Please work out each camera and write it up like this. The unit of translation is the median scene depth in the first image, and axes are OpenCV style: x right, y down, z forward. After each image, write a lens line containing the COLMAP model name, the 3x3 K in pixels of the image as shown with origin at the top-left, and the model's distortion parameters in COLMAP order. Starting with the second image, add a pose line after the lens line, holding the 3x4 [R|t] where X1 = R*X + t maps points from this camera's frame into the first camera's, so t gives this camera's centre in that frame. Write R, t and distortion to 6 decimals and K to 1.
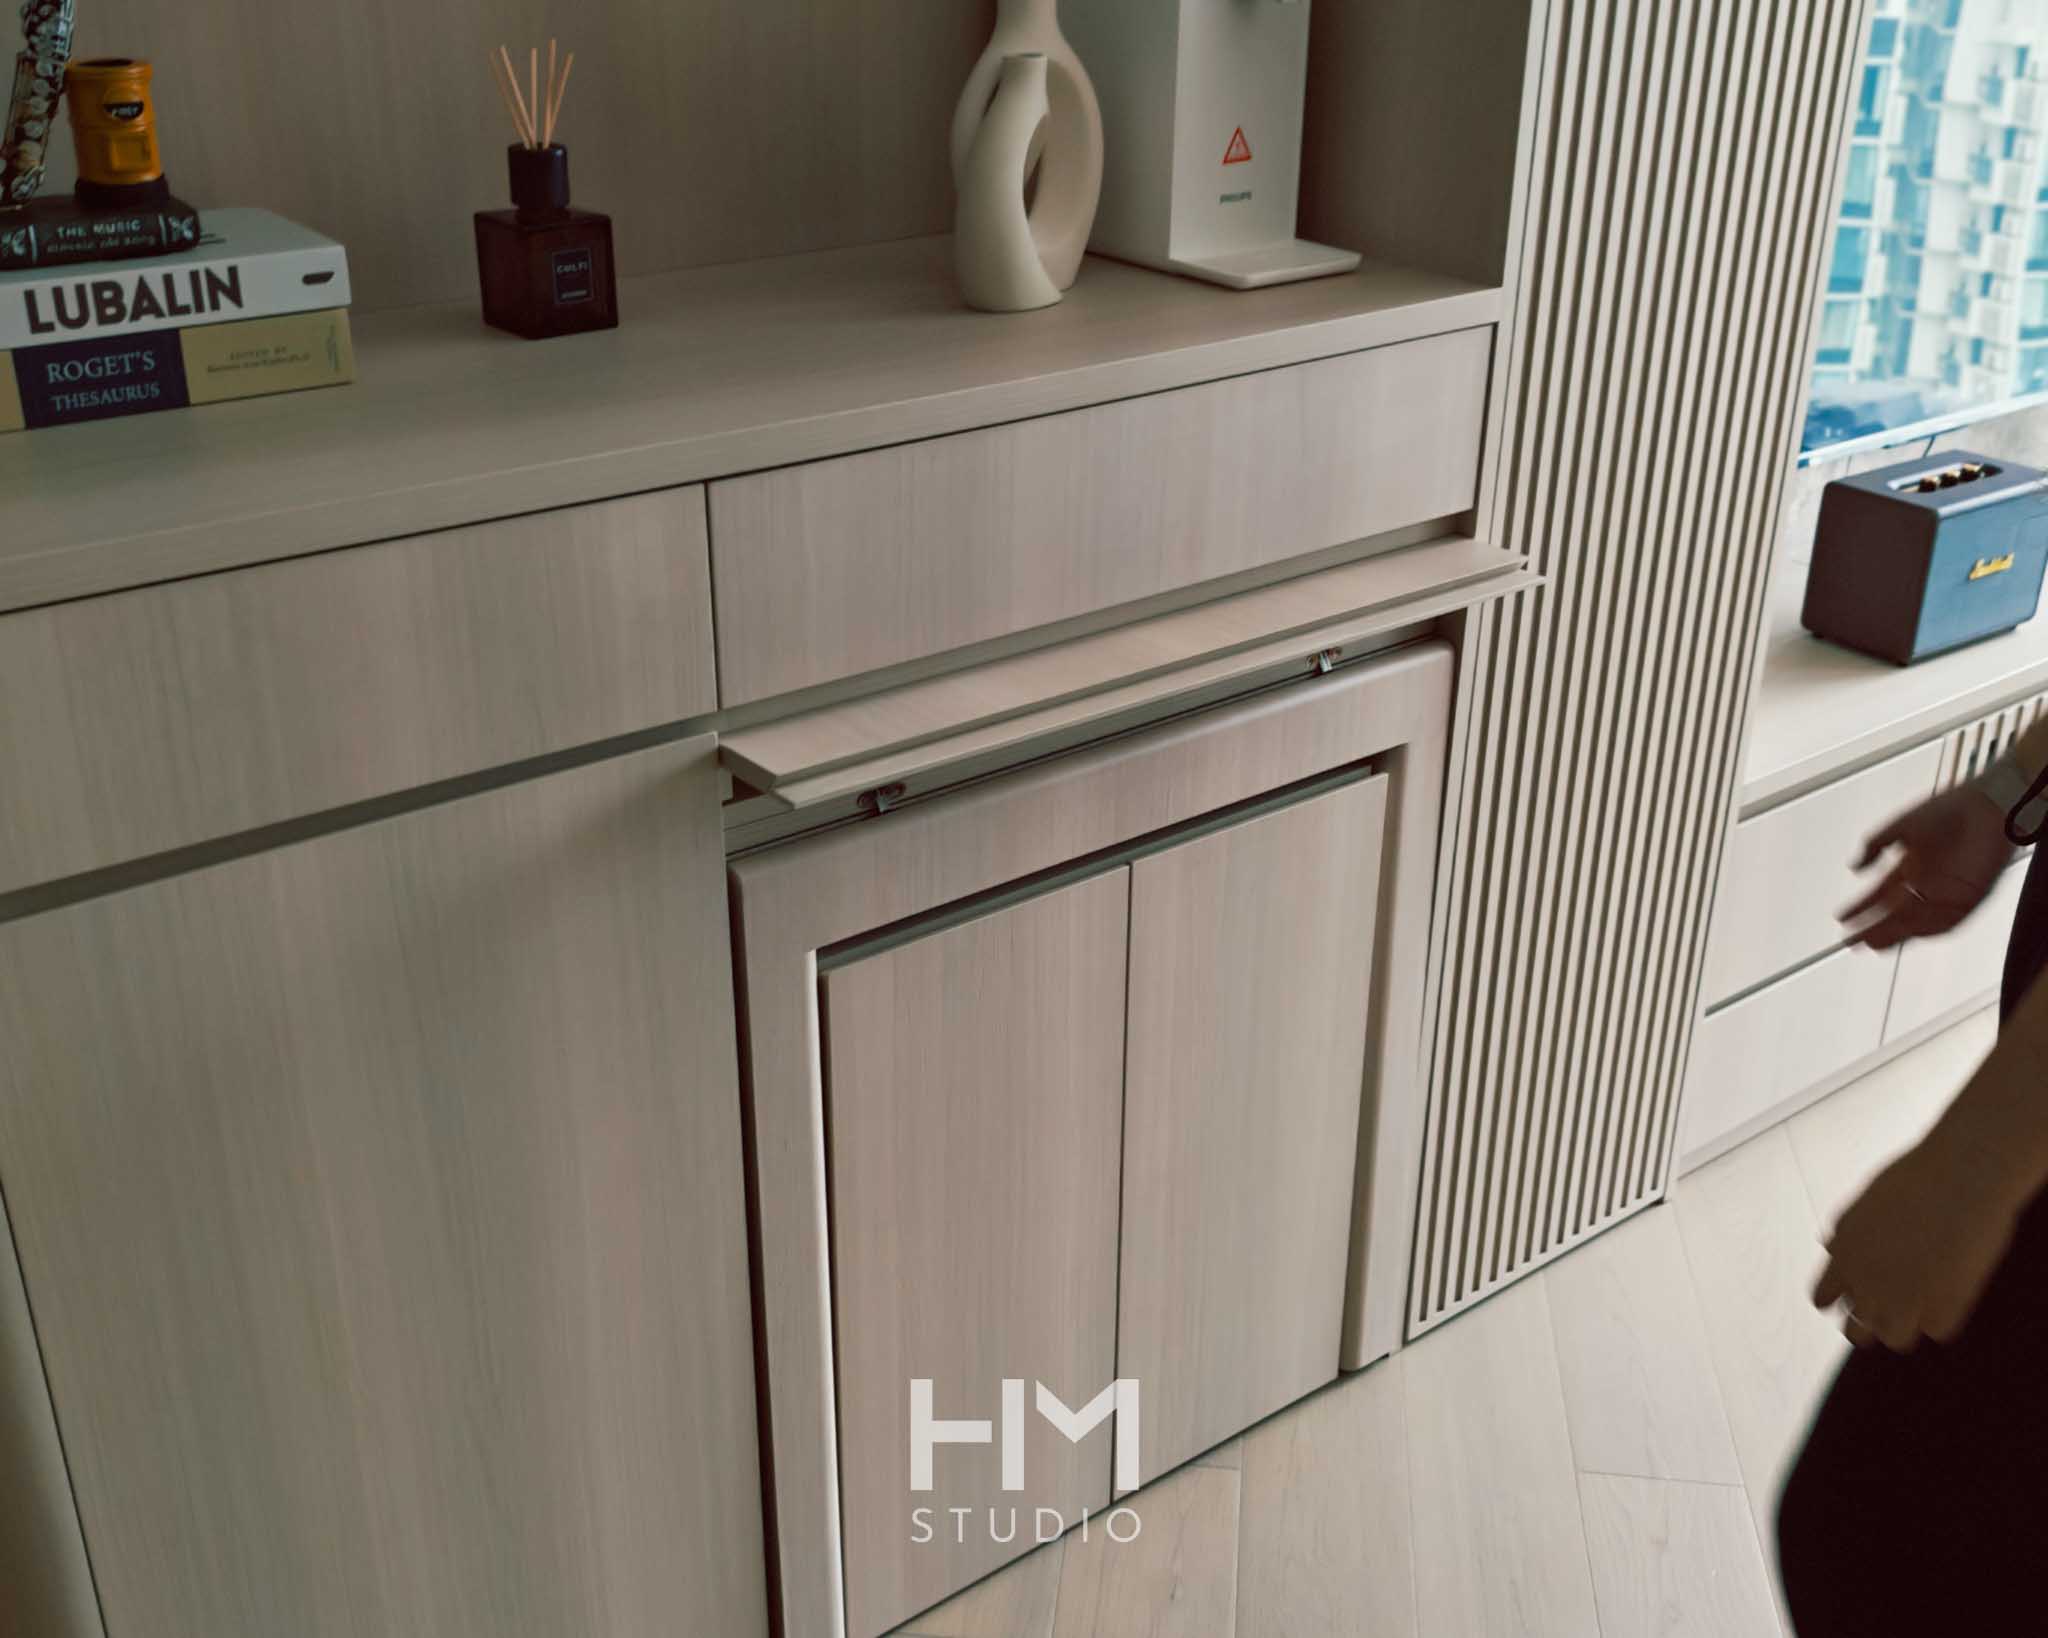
lens RADIAL K [[2179.9, 0, 955.9], [0, 2179.9, 781.2], [0, 0, 1]] dist [0.016090, 0.000000]
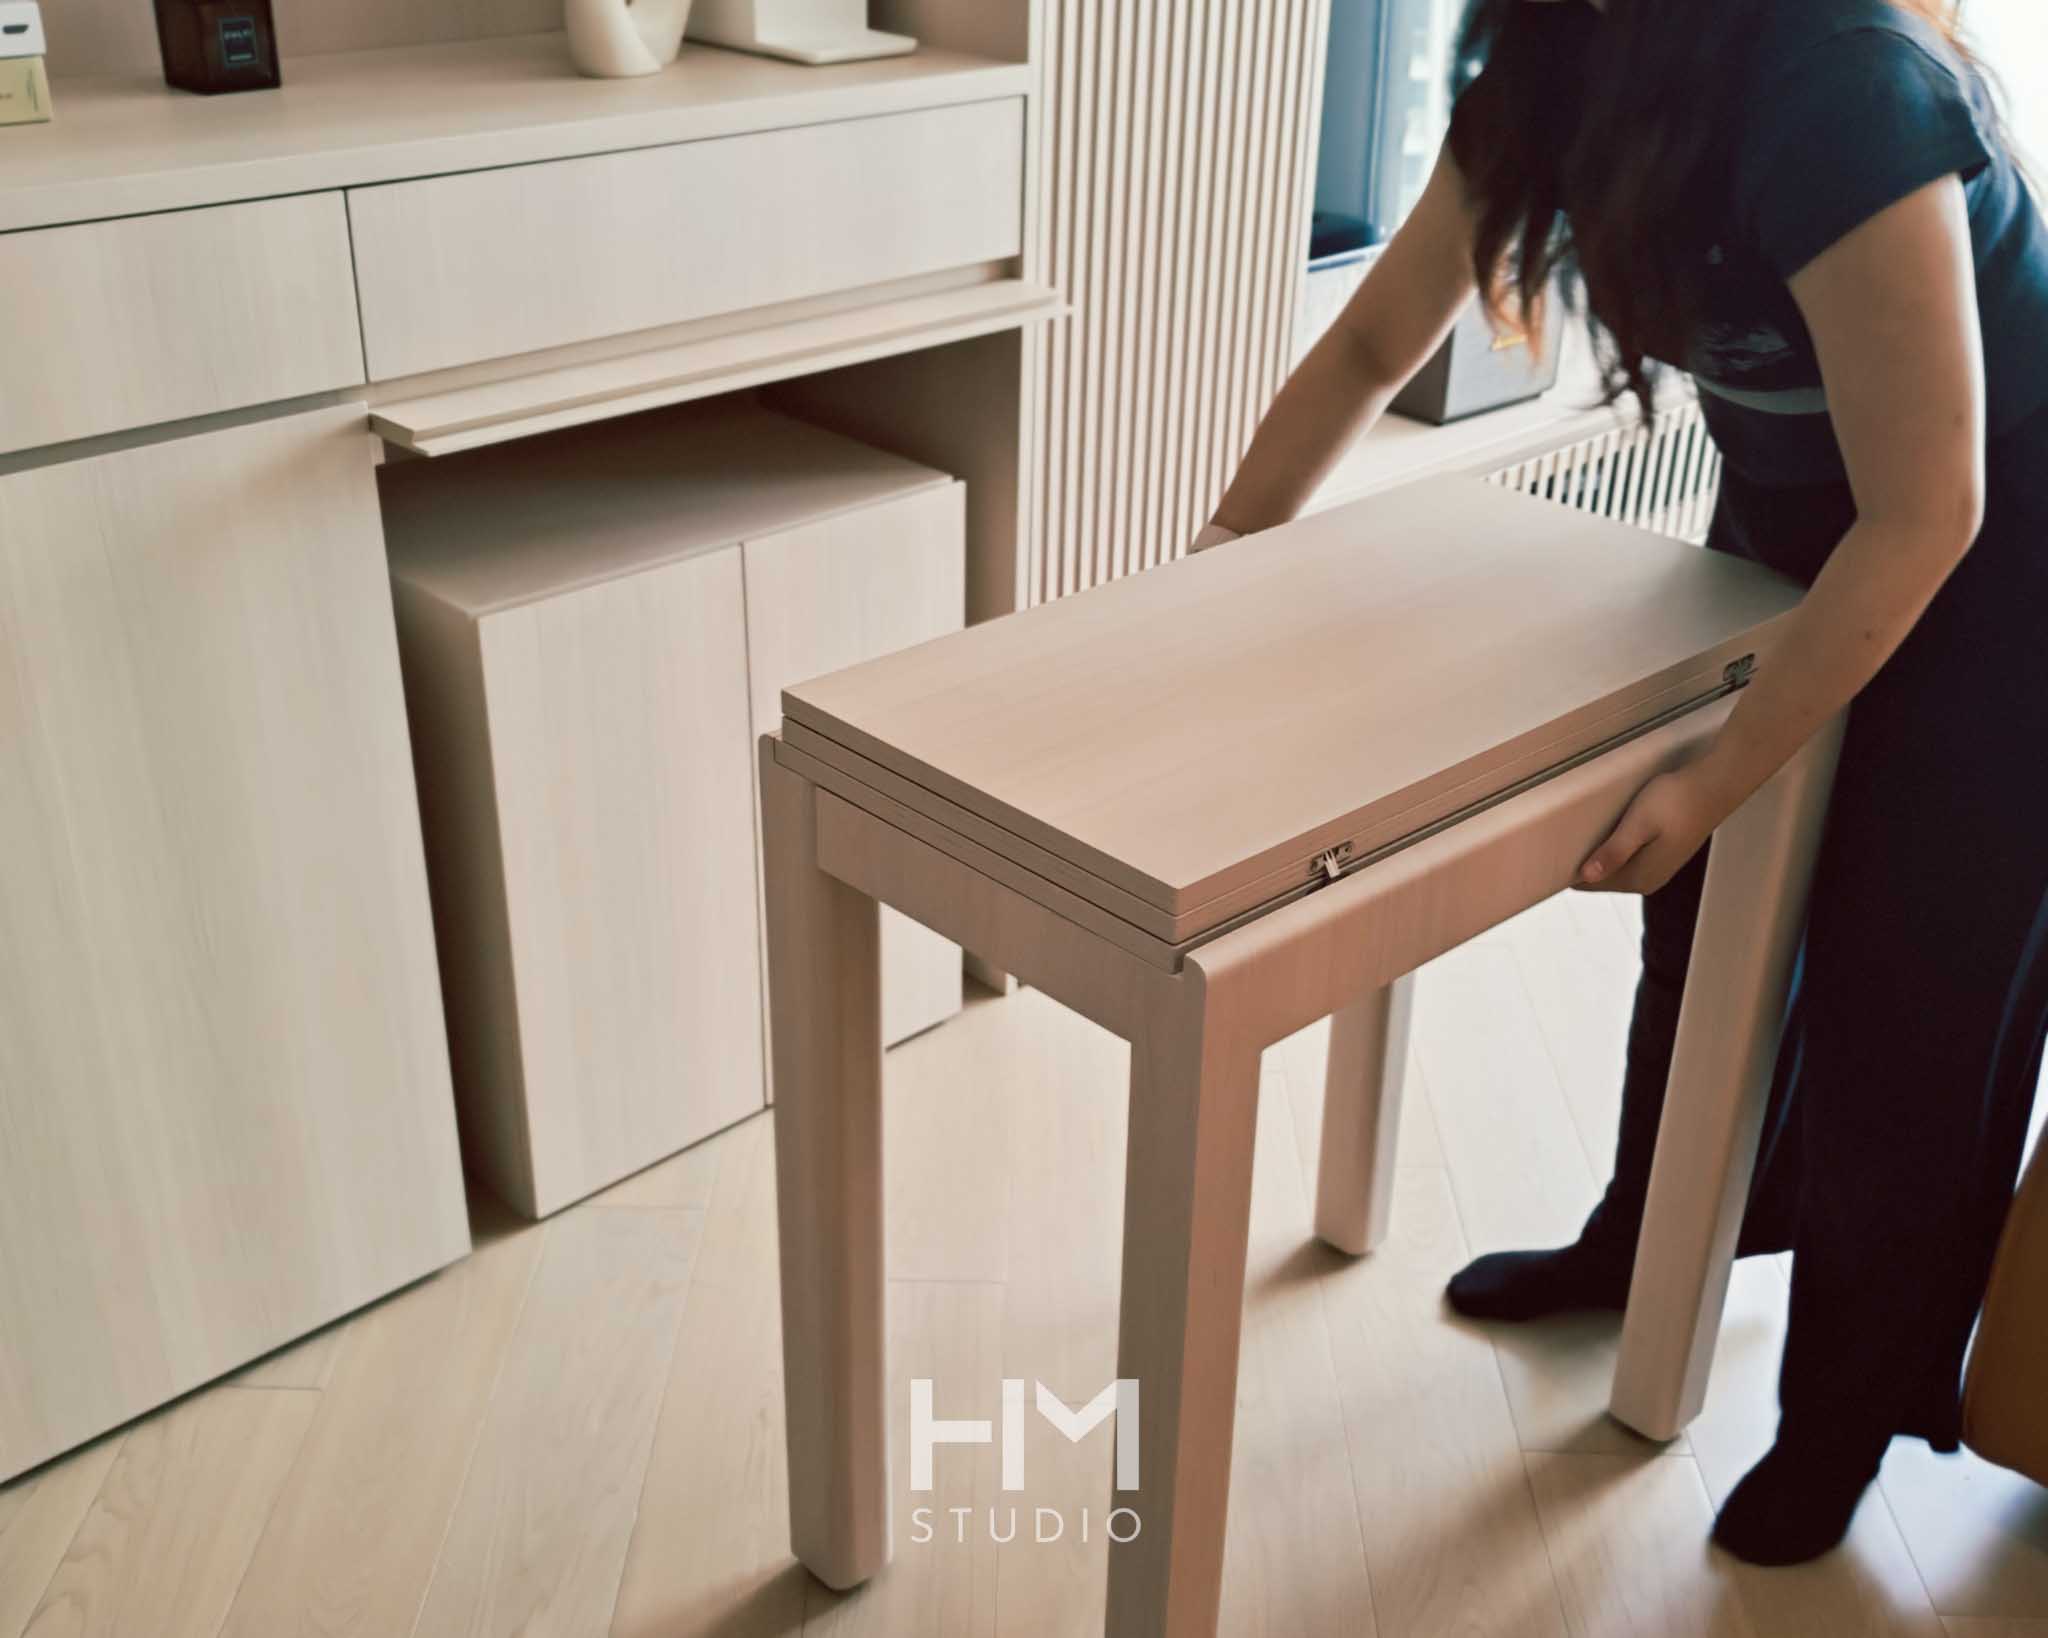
lens RADIAL K [[2179.9, 0, 947.3], [0, 2179.9, 777.0], [0, 0, 1]] dist [0.016090, 0.000000]
pose [[0.995401, -0.034664, 0.089301, 0.087977], [0.032010, 0.999007, 0.030979, 0.142340], [-0.090287, -0.027978, 0.995523, -0.238195]]
